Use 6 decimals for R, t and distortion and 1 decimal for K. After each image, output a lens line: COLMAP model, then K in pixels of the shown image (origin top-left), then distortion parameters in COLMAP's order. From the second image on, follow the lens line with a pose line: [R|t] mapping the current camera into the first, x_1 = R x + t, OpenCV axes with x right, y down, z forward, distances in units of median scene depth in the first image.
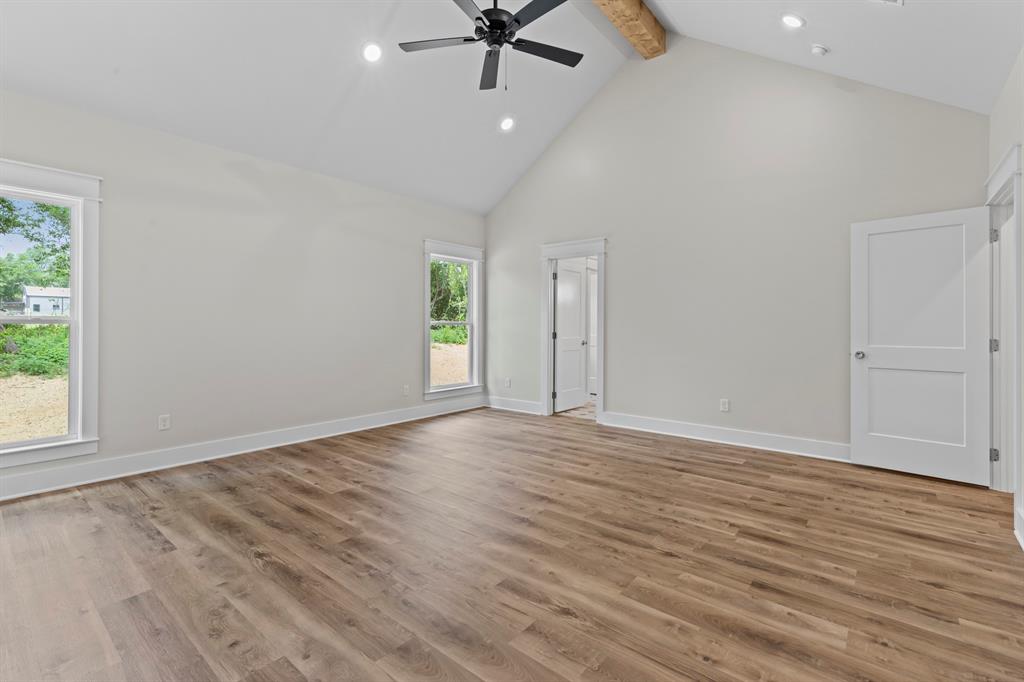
lens RADIAL K [[462.9, 0, 519.0], [0, 462.9, 324.7], [0, 0, 1]] dist [0.008148, -0.001192]
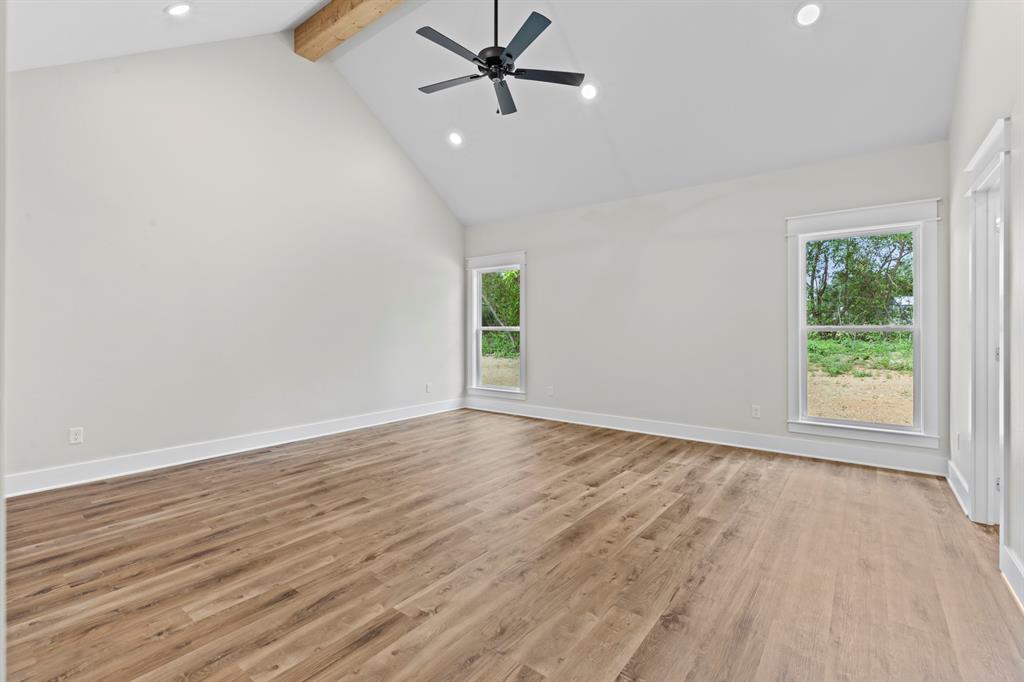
lens RADIAL K [[462.9, 0, 511.4], [0, 462.9, 335.7], [0, 0, 1]] dist [0.008148, -0.001192]
pose [[0.023418, 0.009476, -0.999681, 1.494519], [0.000666, 0.999955, 0.009494, -0.002240], [0.999726, -0.000888, 0.023411, 1.429011]]
